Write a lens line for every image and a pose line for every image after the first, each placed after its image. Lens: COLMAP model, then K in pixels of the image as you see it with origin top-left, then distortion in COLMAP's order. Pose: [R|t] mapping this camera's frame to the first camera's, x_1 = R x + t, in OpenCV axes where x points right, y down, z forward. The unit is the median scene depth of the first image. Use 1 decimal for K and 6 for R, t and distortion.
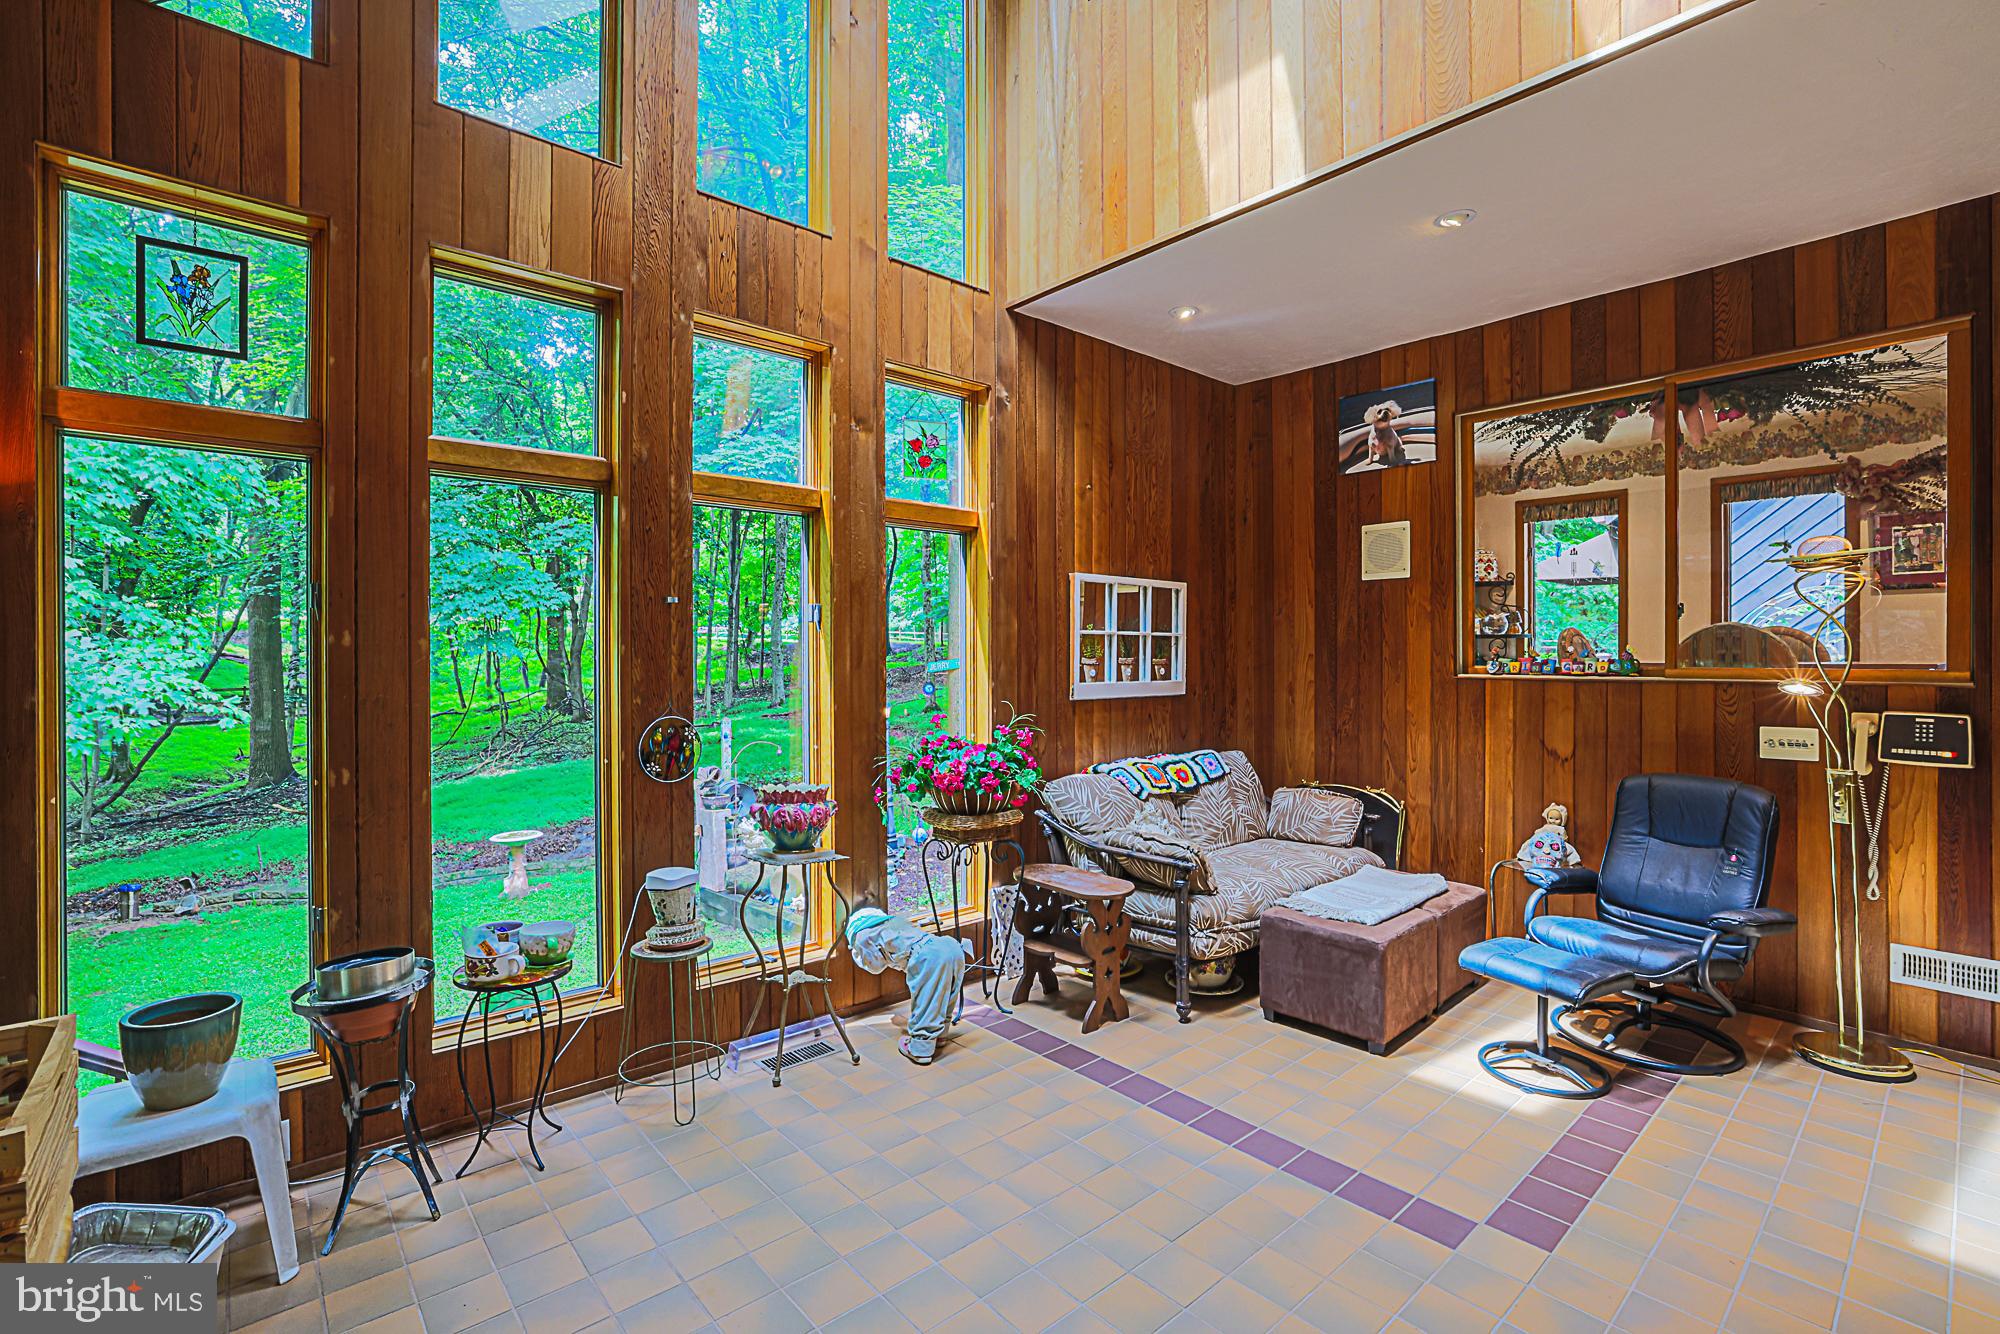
lens RADIAL K [[874.8, 0, 959.2], [0, 874.8, 656.2], [0, 0, 1]] dist [-0.043430, 0.017728]
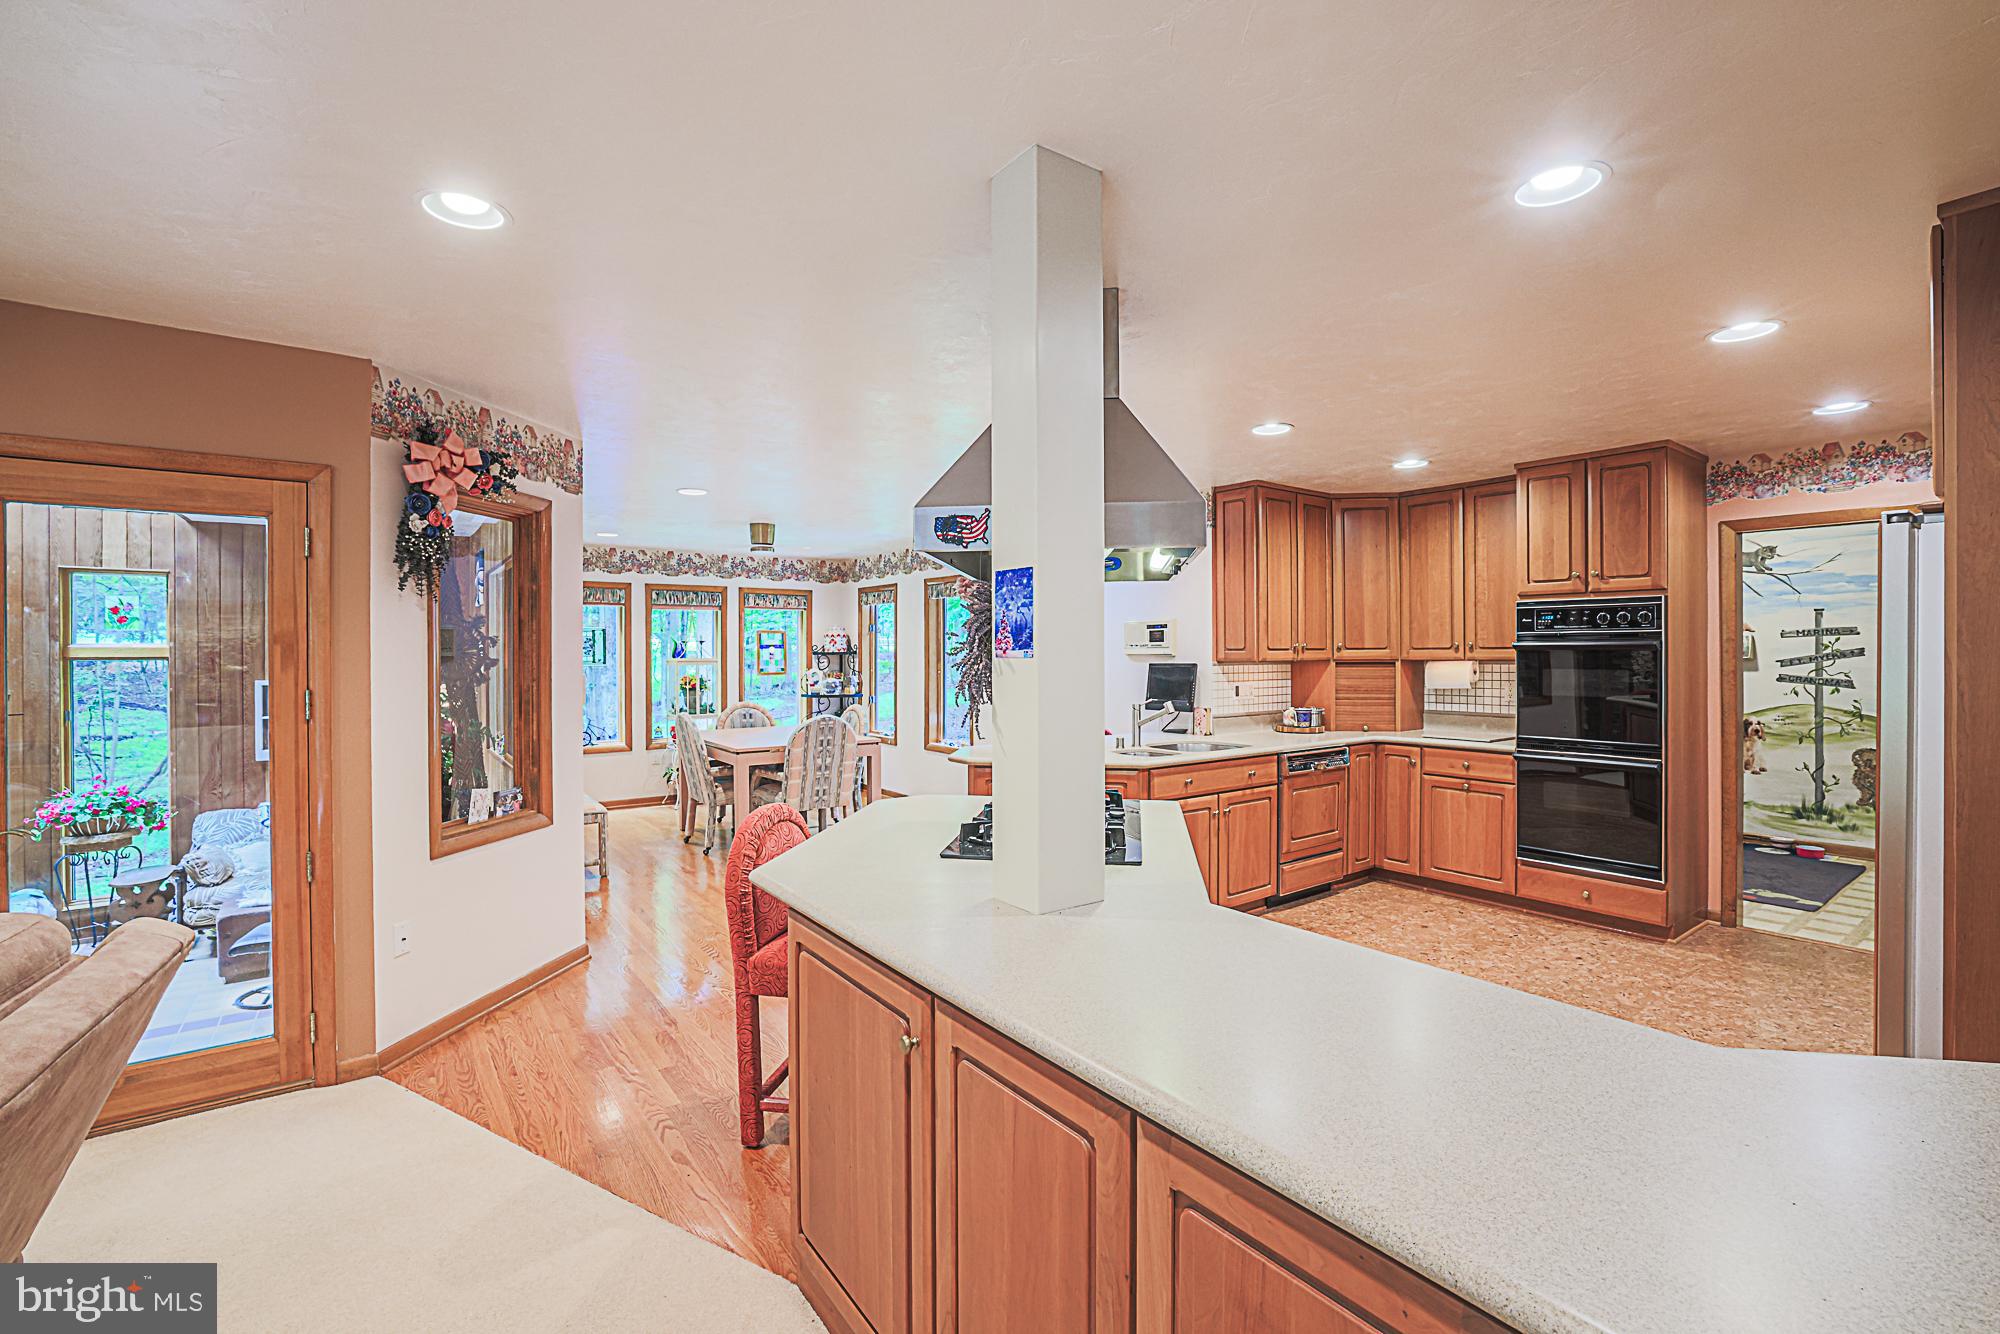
lens RADIAL K [[874.8, 0, 981.2], [0, 874.8, 652.6], [0, 0, 1]] dist [-0.043430, 0.017728]
pose [[0.996918, -0.003415, -0.078374, 1.620508], [0.003420, 0.999994, -0.000071, -0.148235], [0.078374, -0.000197, 0.996924, -0.453845]]
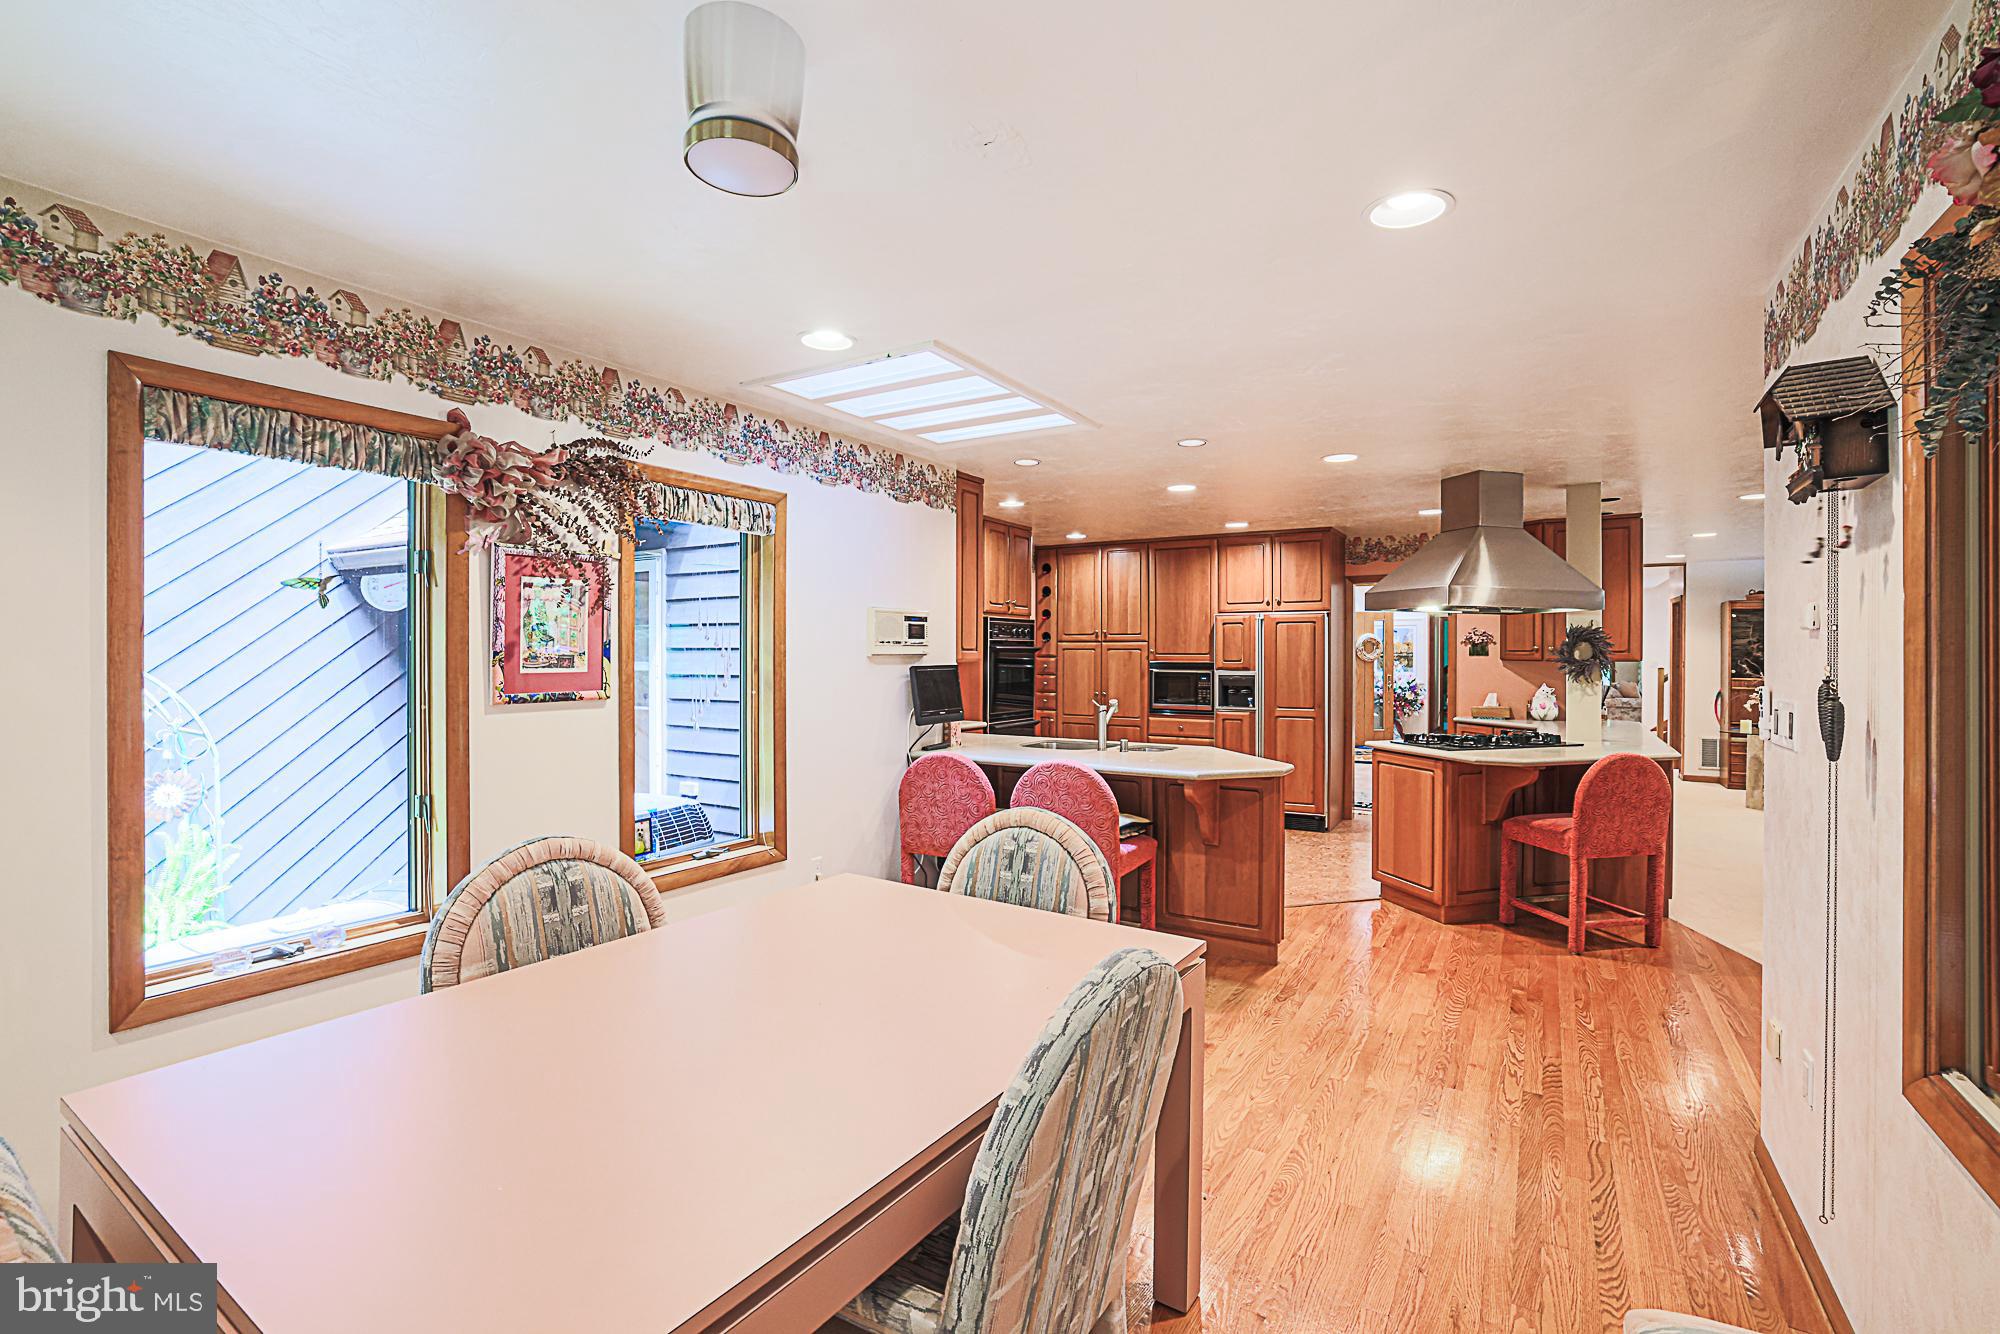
lens RADIAL K [[874.8, 0, 1060.1], [0, 874.8, 637.6], [0, 0, 1]] dist [-0.043430, 0.017728]
pose [[-0.351471, 0.015397, 0.936072, 0.695713], [-0.005075, 0.999819, -0.018350, -0.146053], [-0.936185, -0.011200, -0.351329, 1.178860]]
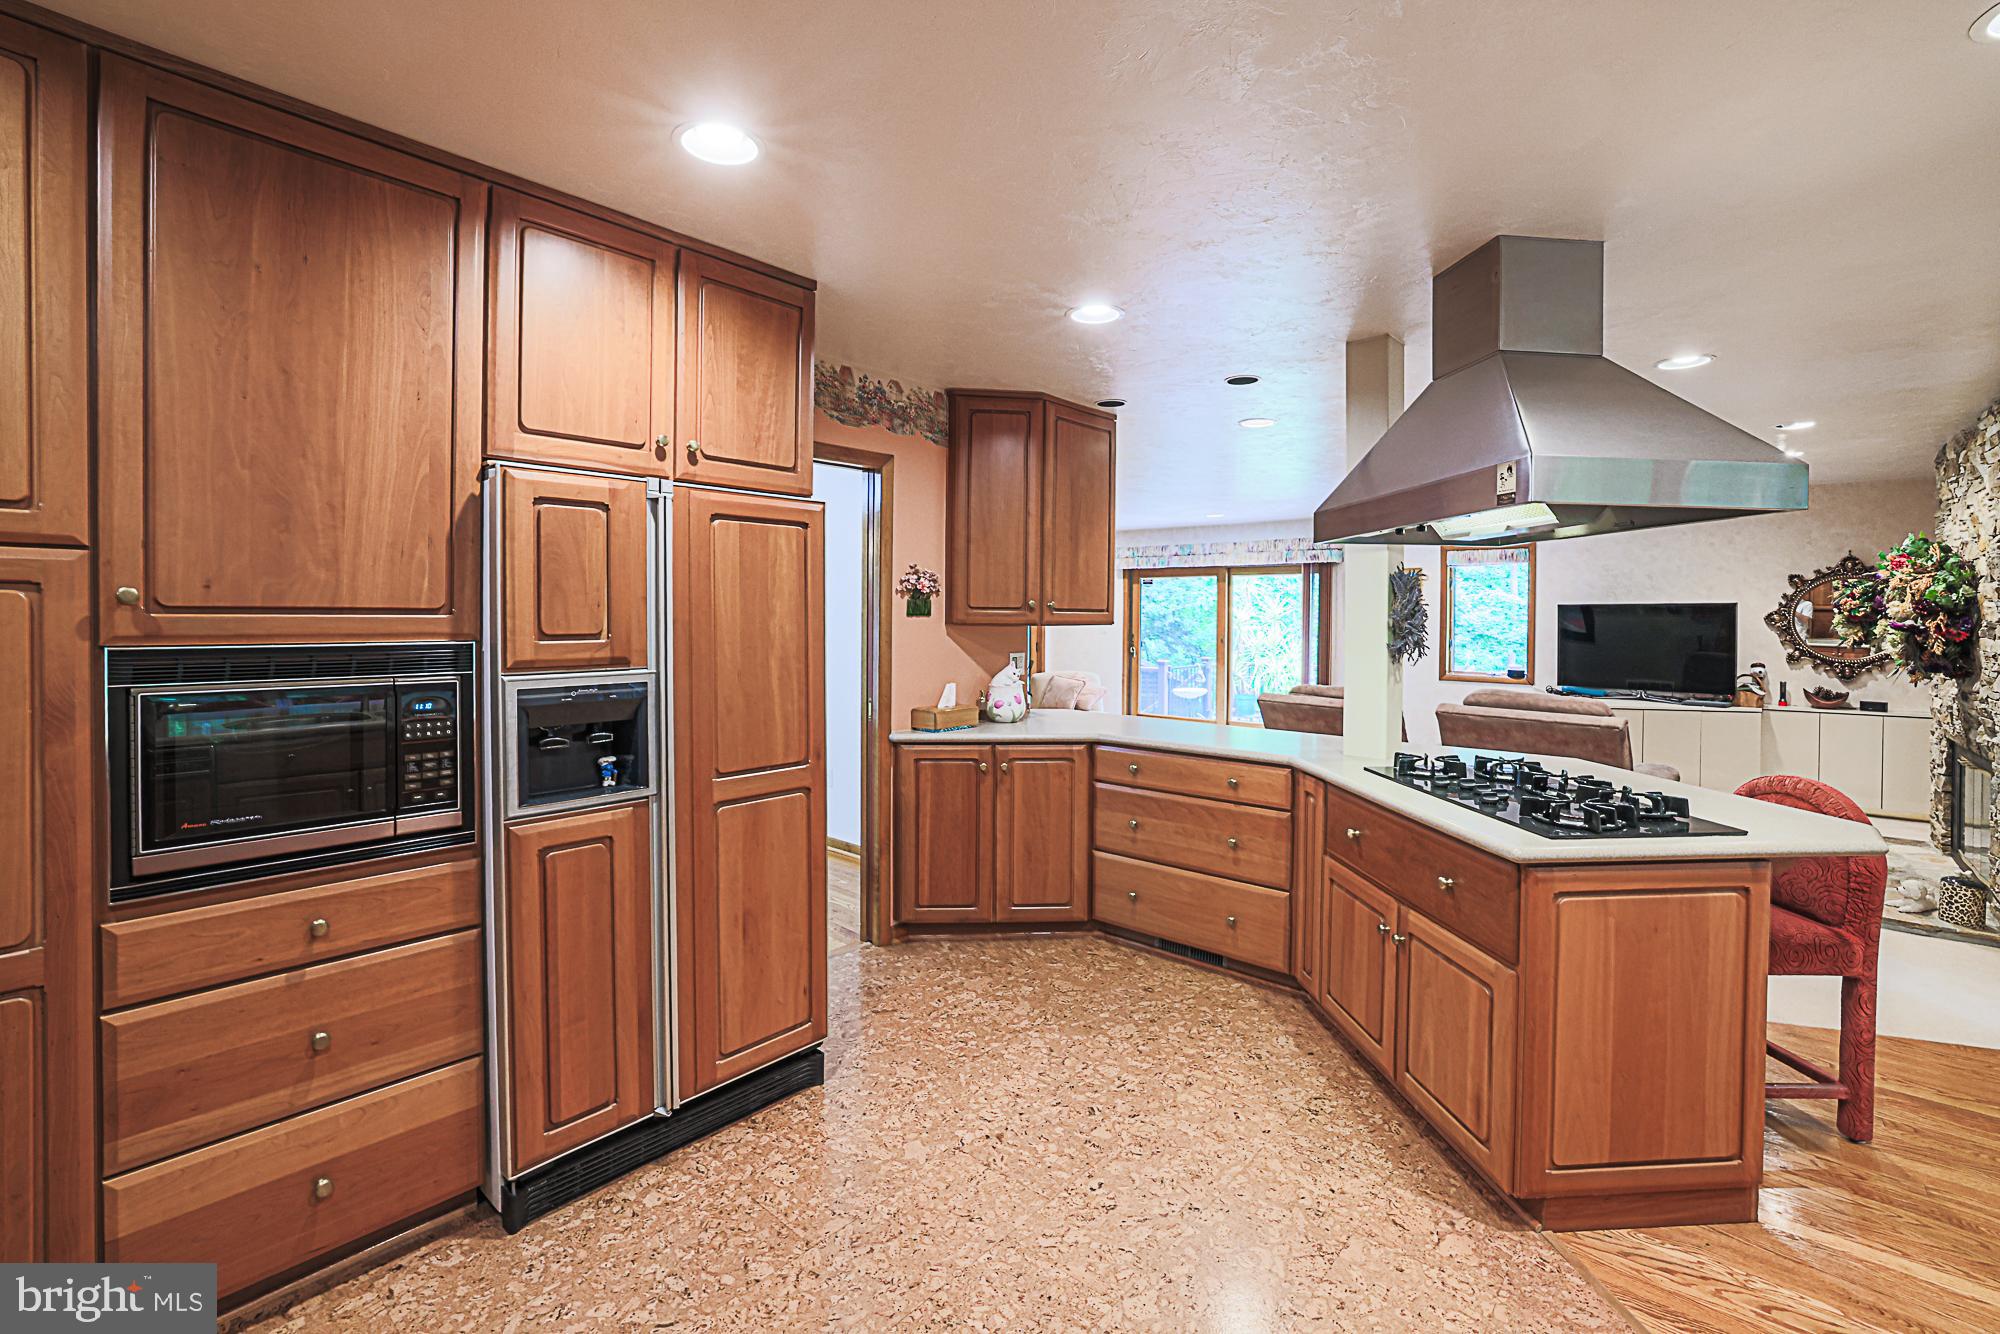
lens RADIAL K [[874.8, 0, 952.0], [0, 874.8, 629.7], [0, 0, 1]] dist [-0.043430, 0.017728]
pose [[-0.992246, -0.003148, -0.124249, 2.102825], [-0.005382, 0.999830, 0.017650, -0.147581], [0.124172, 0.018182, -0.992094, 0.738413]]
